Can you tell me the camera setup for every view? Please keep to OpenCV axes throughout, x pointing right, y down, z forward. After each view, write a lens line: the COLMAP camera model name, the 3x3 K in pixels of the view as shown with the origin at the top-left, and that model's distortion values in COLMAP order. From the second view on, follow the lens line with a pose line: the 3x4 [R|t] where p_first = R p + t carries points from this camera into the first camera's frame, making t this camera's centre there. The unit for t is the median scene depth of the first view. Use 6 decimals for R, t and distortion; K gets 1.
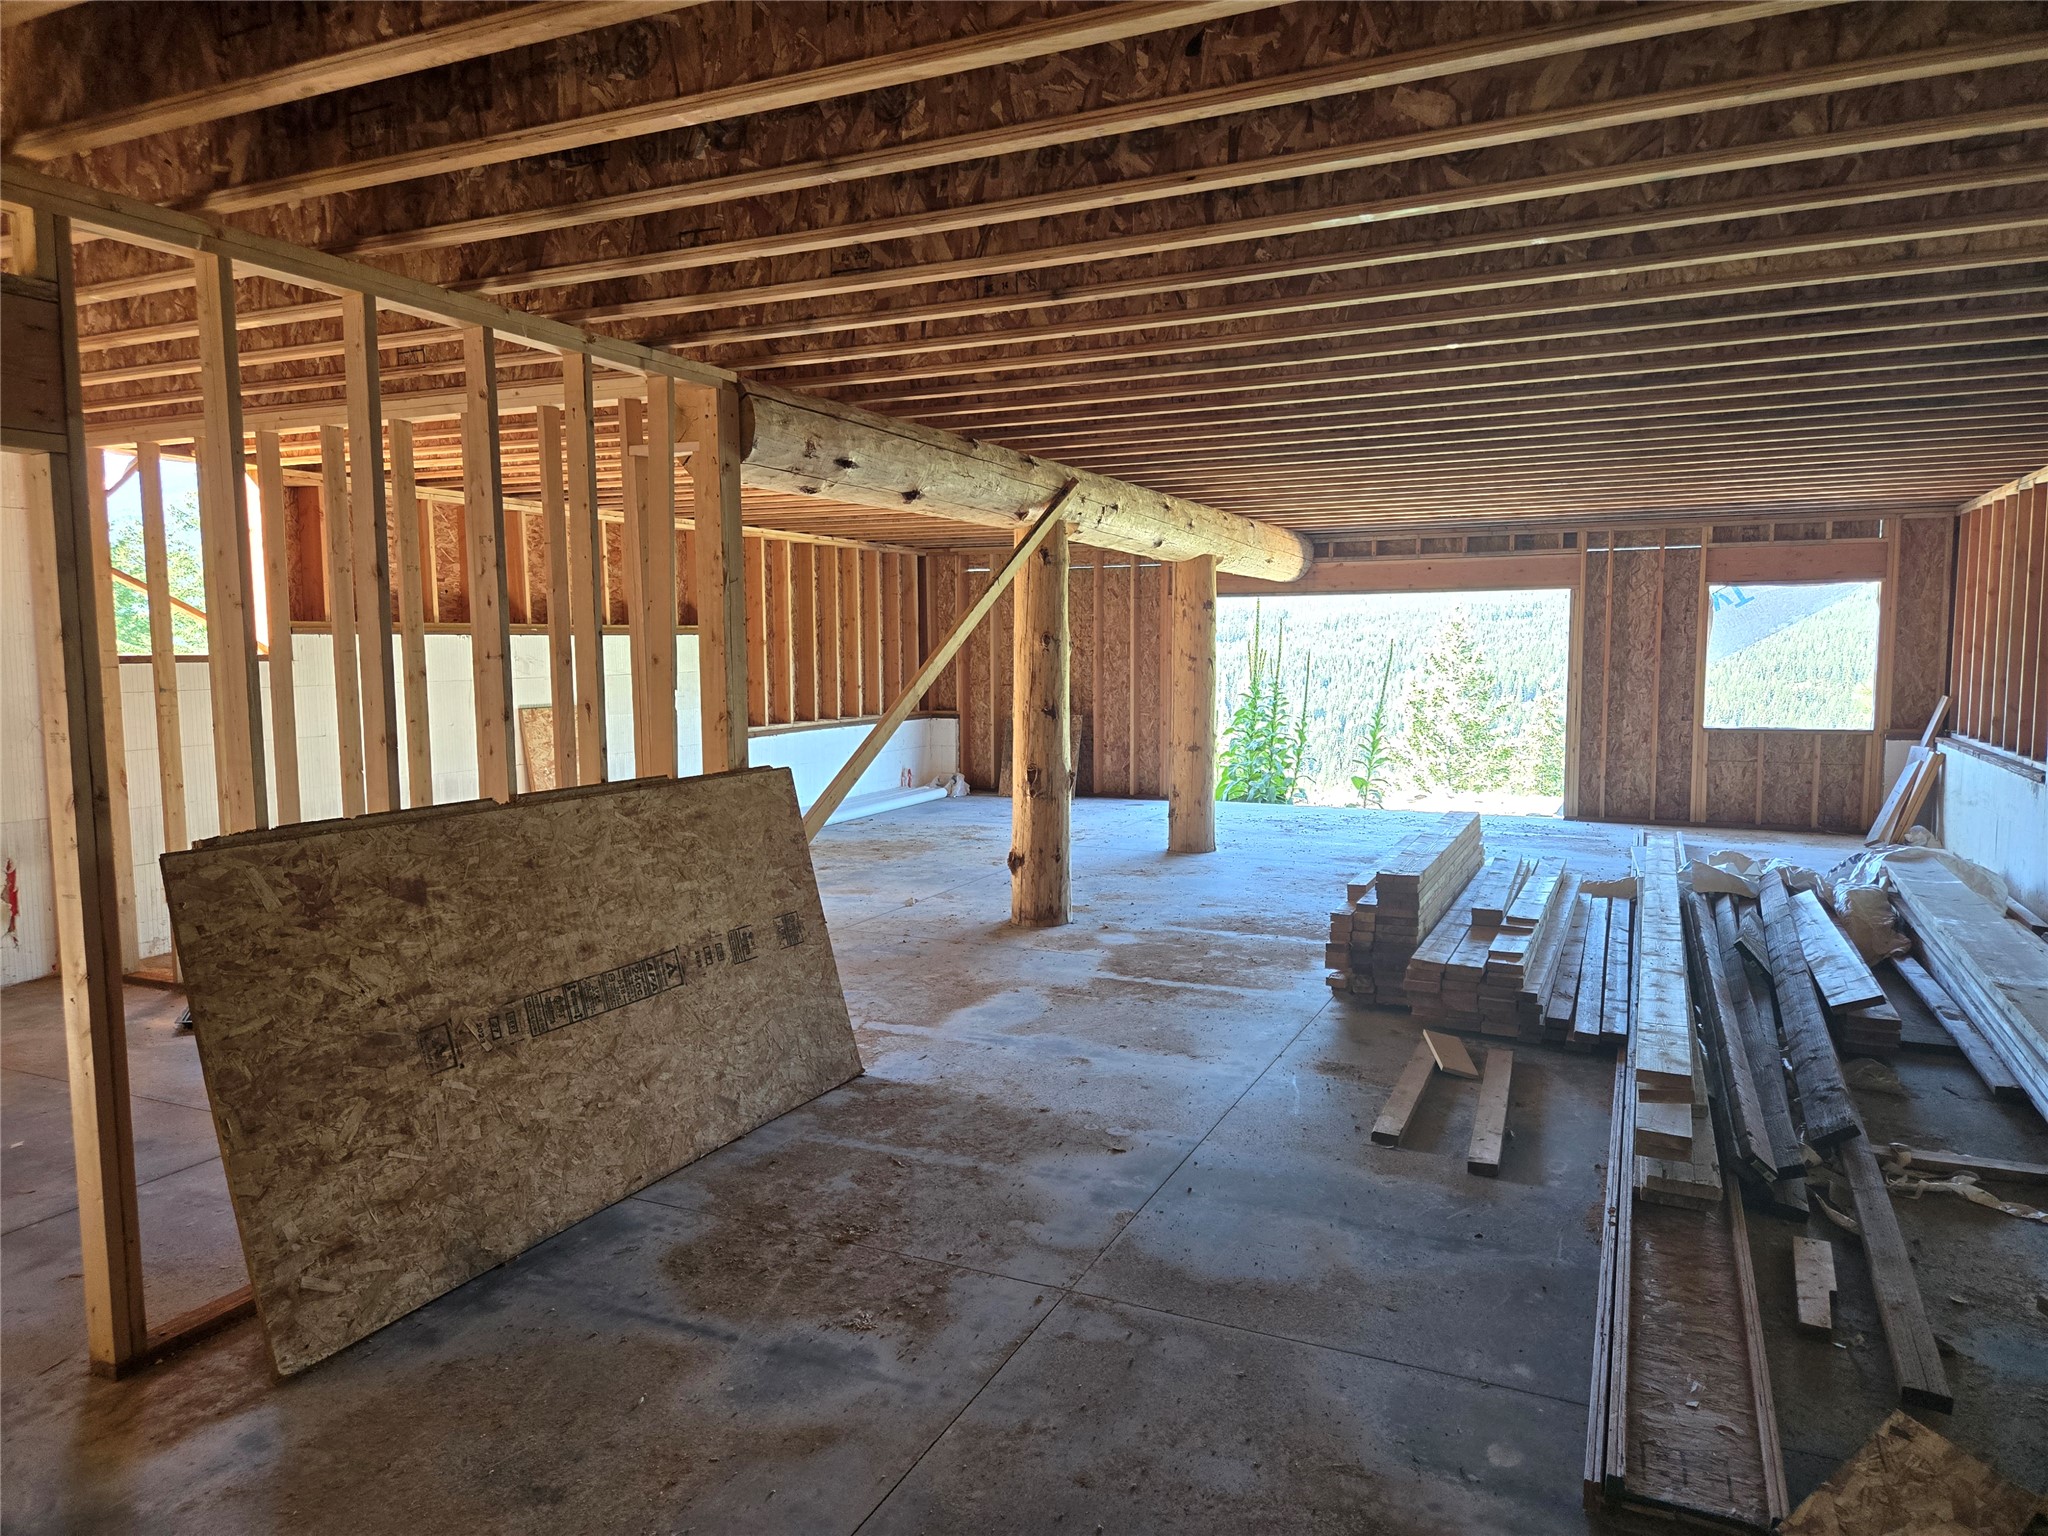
lens RADIAL K [[1382.3, 0, 1007.2], [0, 1382.3, 769.0], [0, 0, 1]] dist [0.070851, -0.054483]
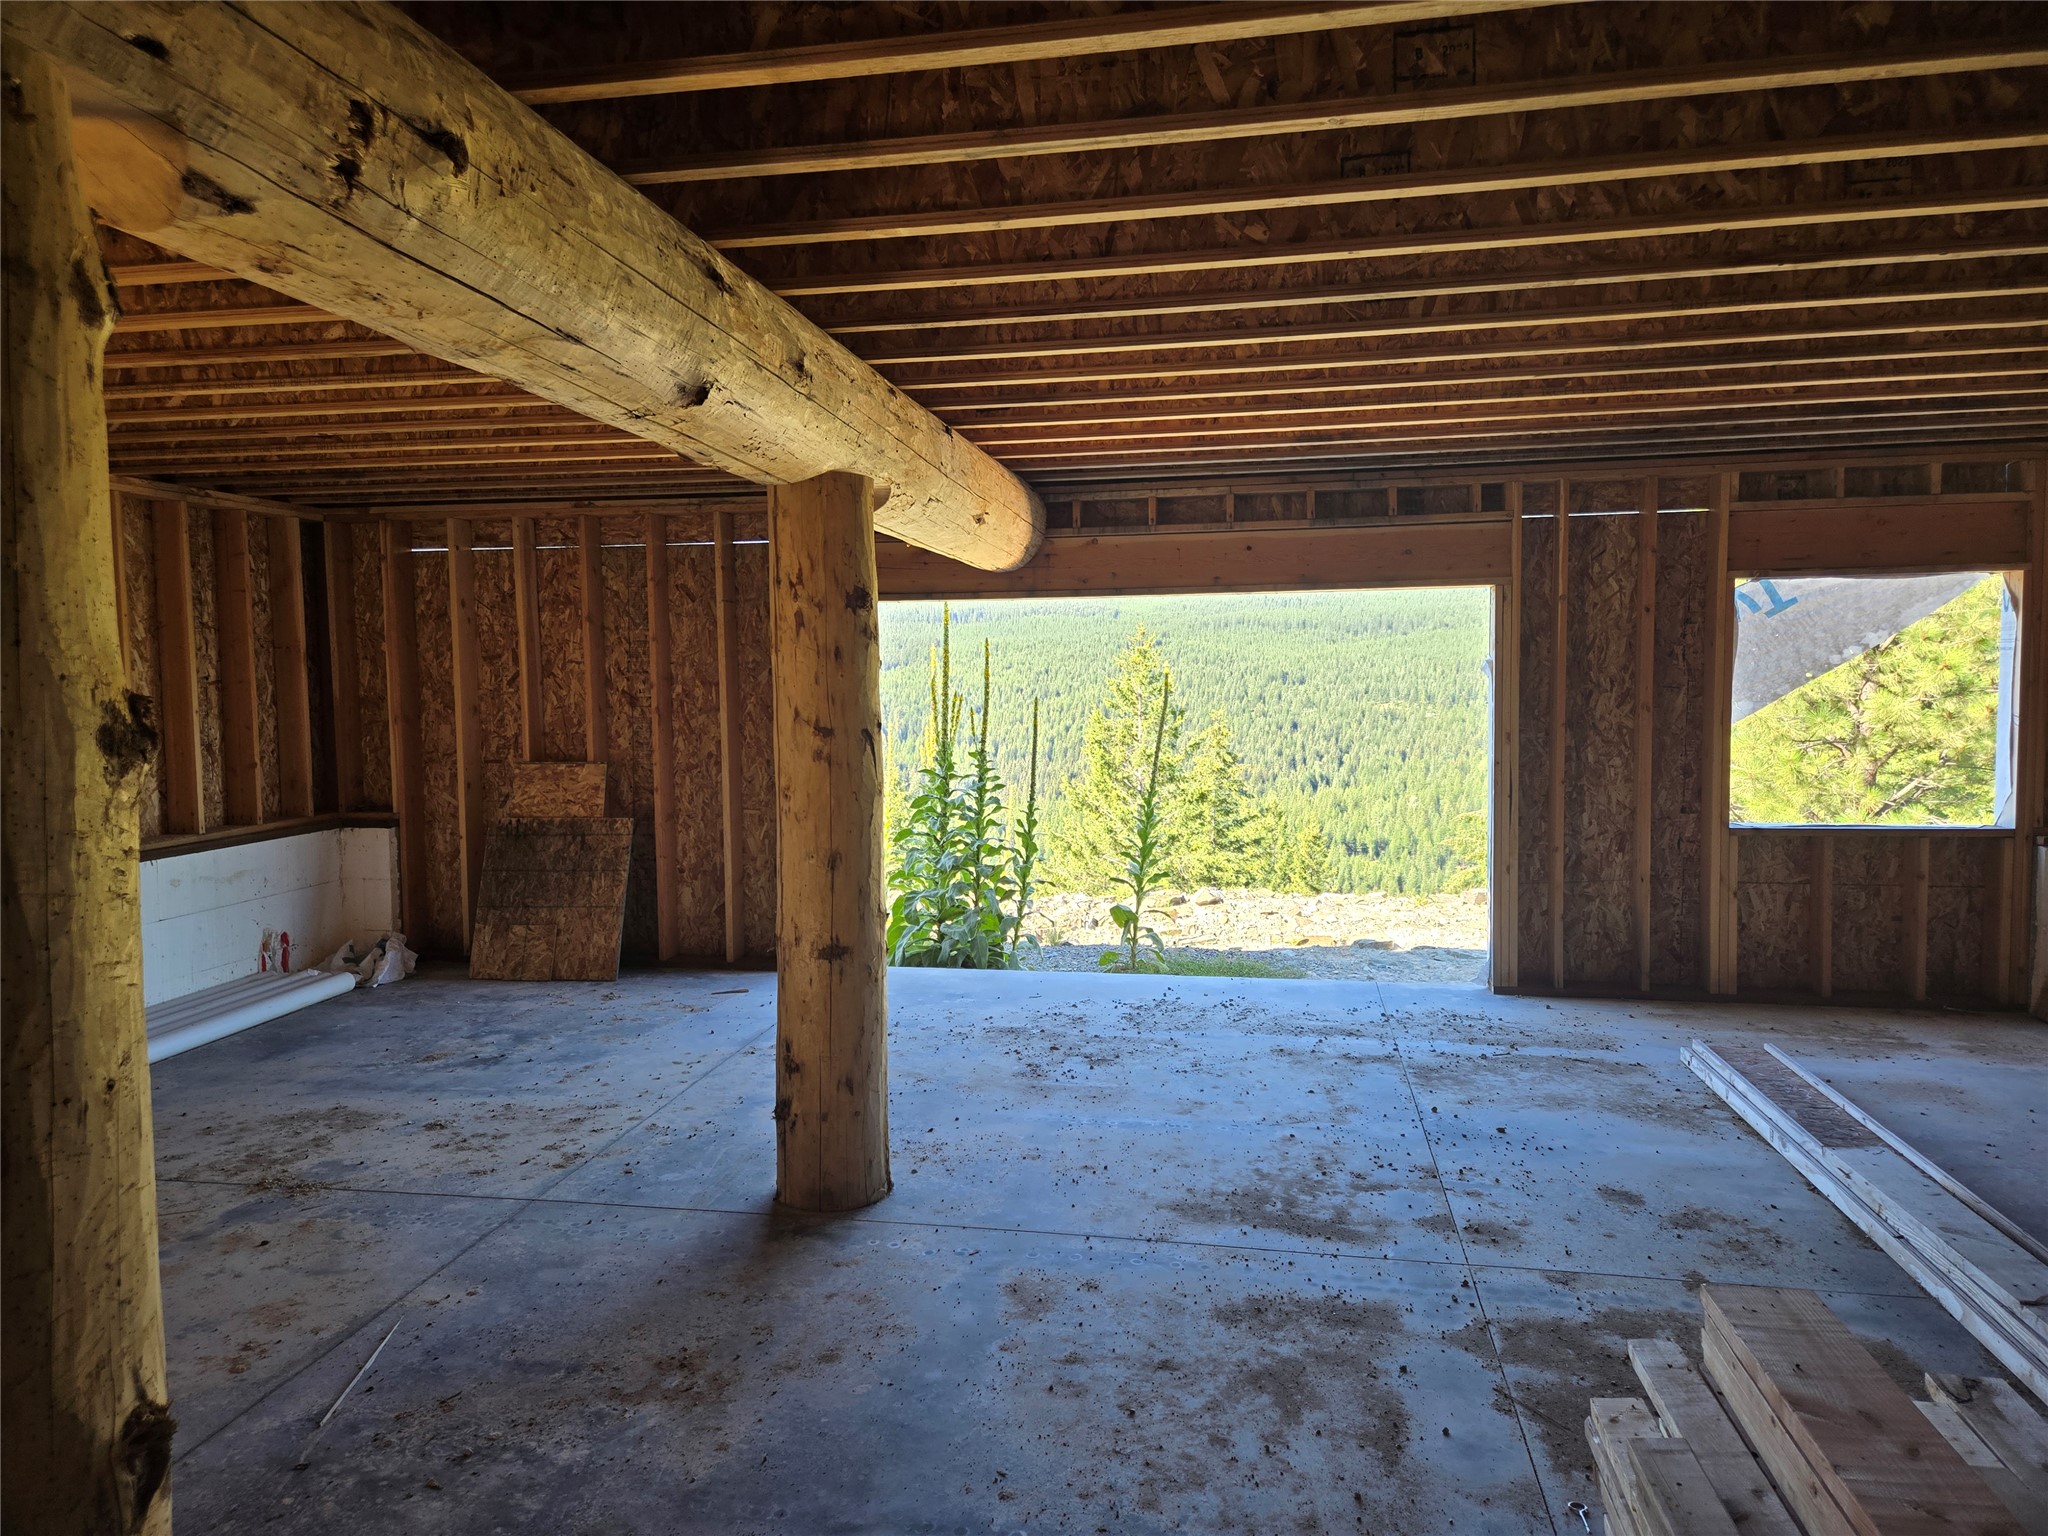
lens RADIAL K [[1382.3, 0, 1017.4], [0, 1382.3, 768.7], [0, 0, 1]] dist [0.070851, -0.054483]
pose [[0.967799, -0.026536, 0.250322, 0.069525], [0.031754, 0.999354, -0.016829, -0.047876], [-0.249714, 0.024236, 0.968016, 0.474441]]
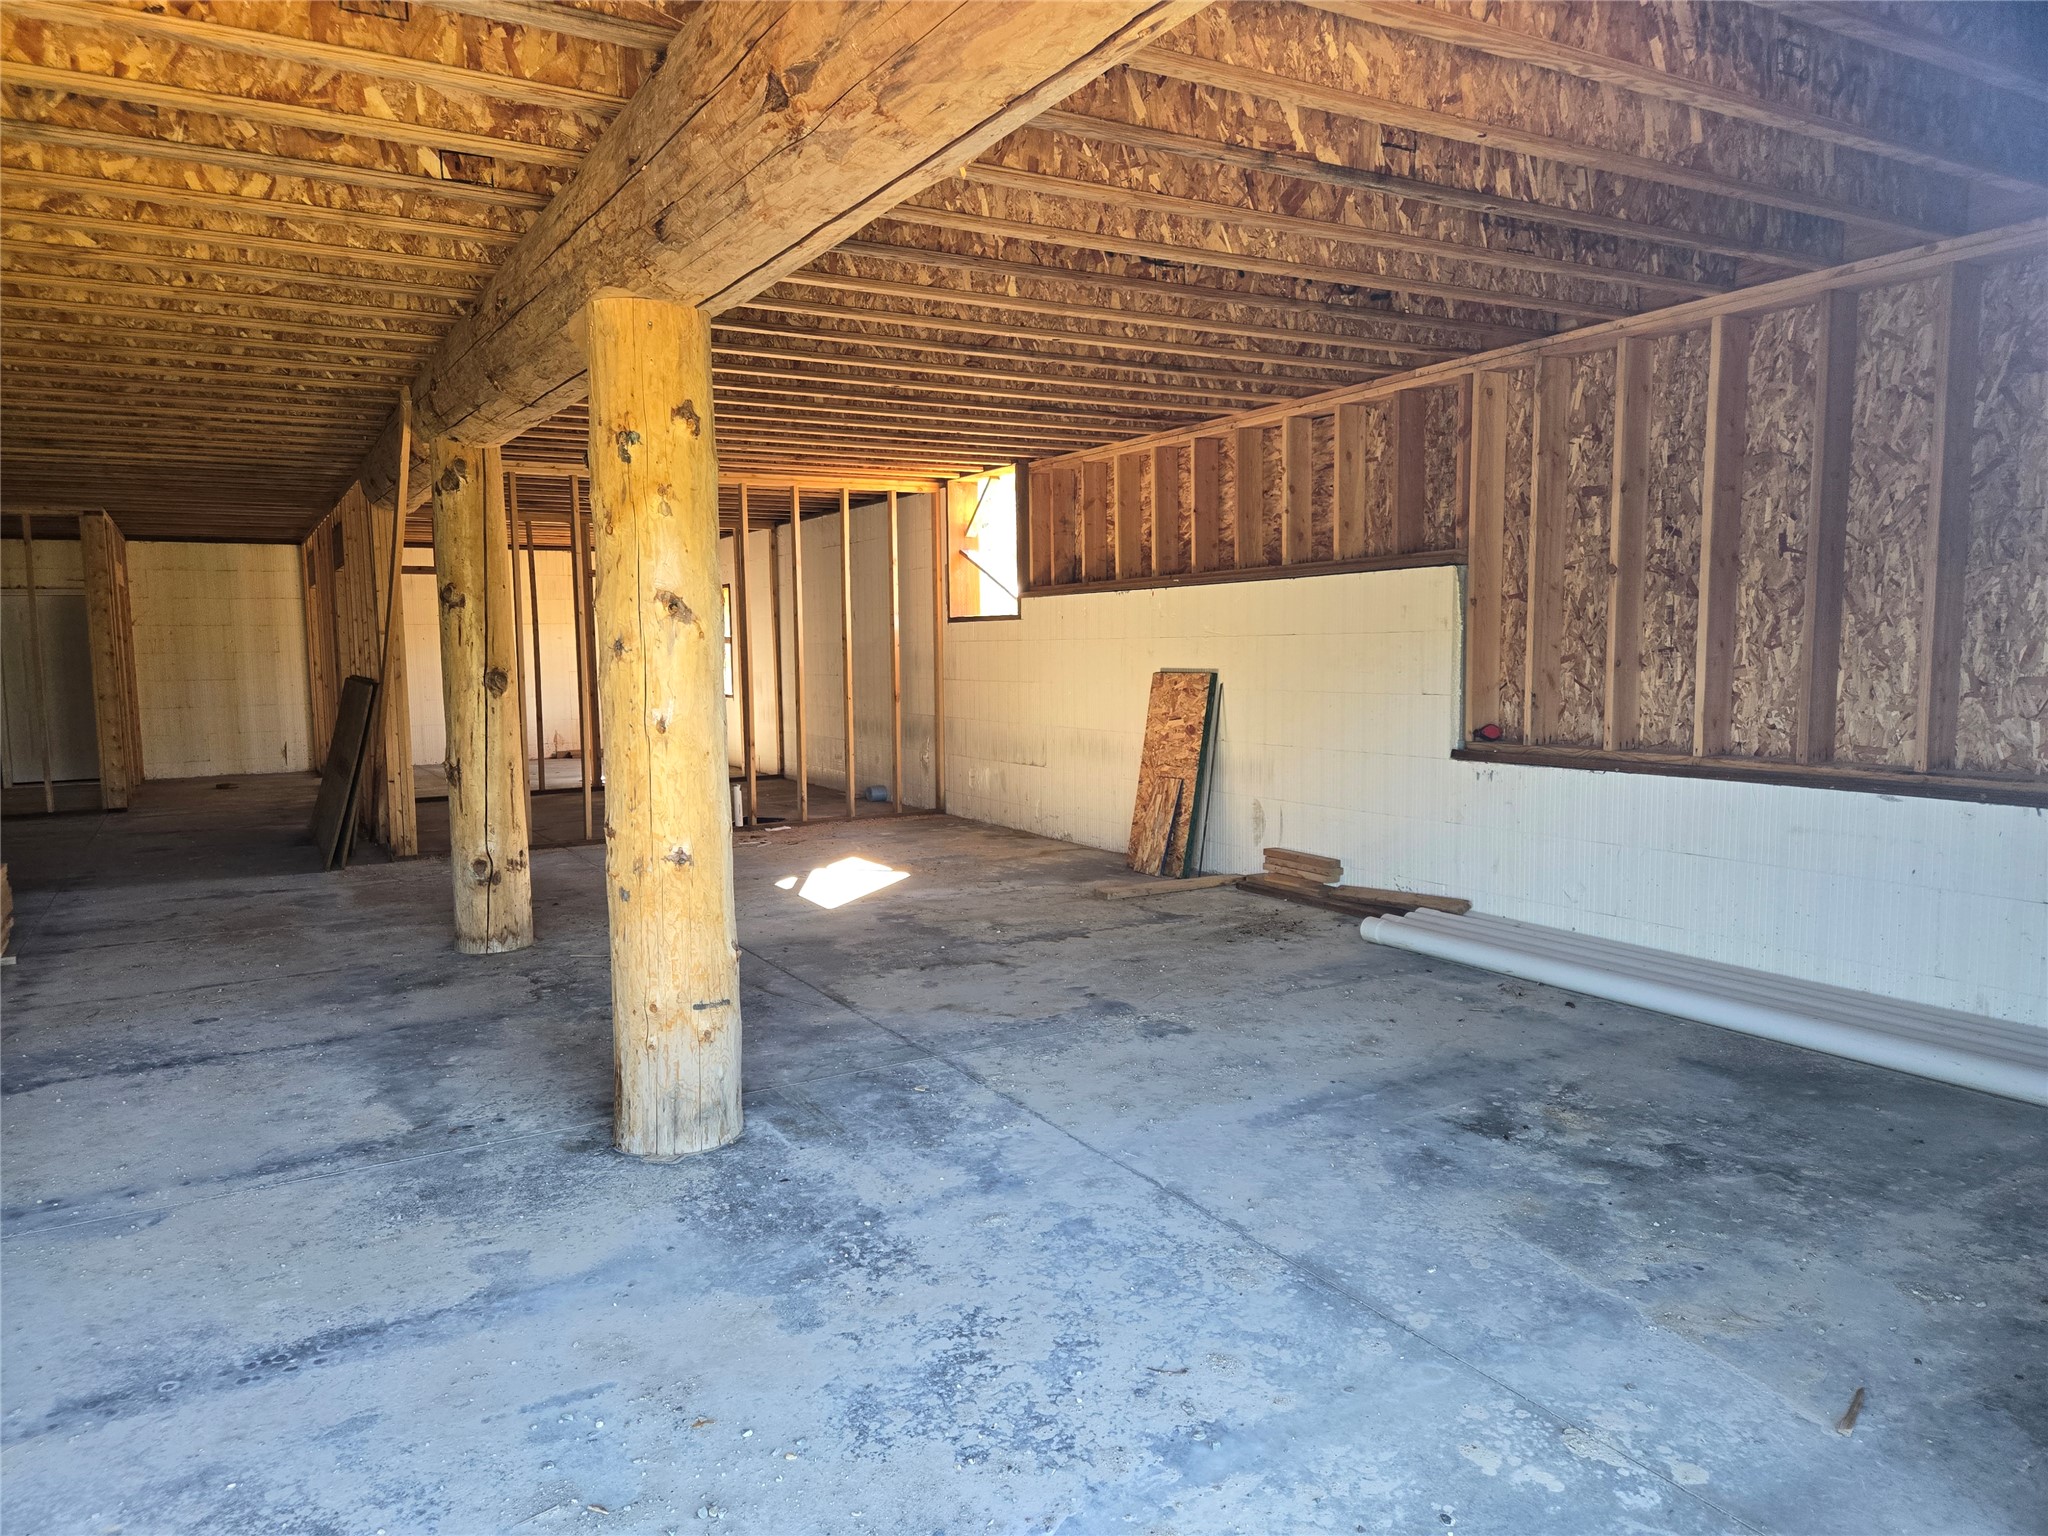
lens RADIAL K [[1382.3, 0, 1032.0], [0, 1382.3, 773.8], [0, 0, 1]] dist [0.070851, -0.054483]
pose [[-0.569661, 0.094987, -0.816372, 0.312066], [-0.057039, 0.986335, 0.154564, -0.081572], [0.819898, 0.134614, -0.556459, 1.053230]]
